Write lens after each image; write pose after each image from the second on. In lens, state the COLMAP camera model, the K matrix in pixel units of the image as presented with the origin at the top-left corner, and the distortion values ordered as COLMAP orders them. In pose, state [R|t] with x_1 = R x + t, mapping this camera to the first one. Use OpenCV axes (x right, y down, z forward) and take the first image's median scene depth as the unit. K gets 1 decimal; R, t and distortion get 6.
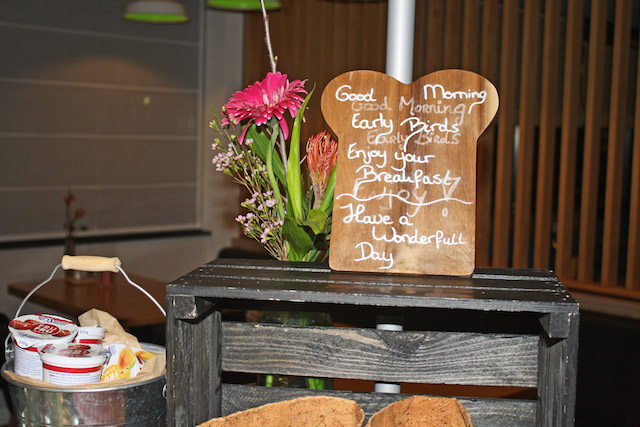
lens RADIAL K [[931.1, 0, 320.0], [0, 931.1, 213.5], [0, 0, 1]] dist [-0.012808, -0.023809]
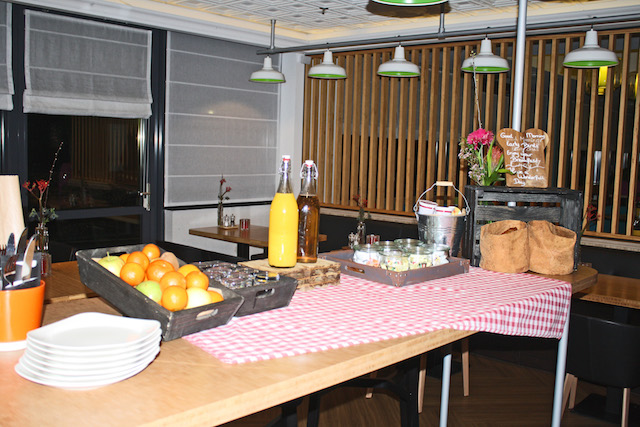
lens RADIAL K [[699.3, 0, 320.0], [0, 699.3, 213.5], [0, 0, 1]] dist [0.000916, 0.000355]
pose [[0.994999, 0.001547, 0.099872, -0.895494], [-0.002565, 0.999946, 0.010065, 0.130409], [-0.099851, -0.010271, 0.994949, -1.460254]]
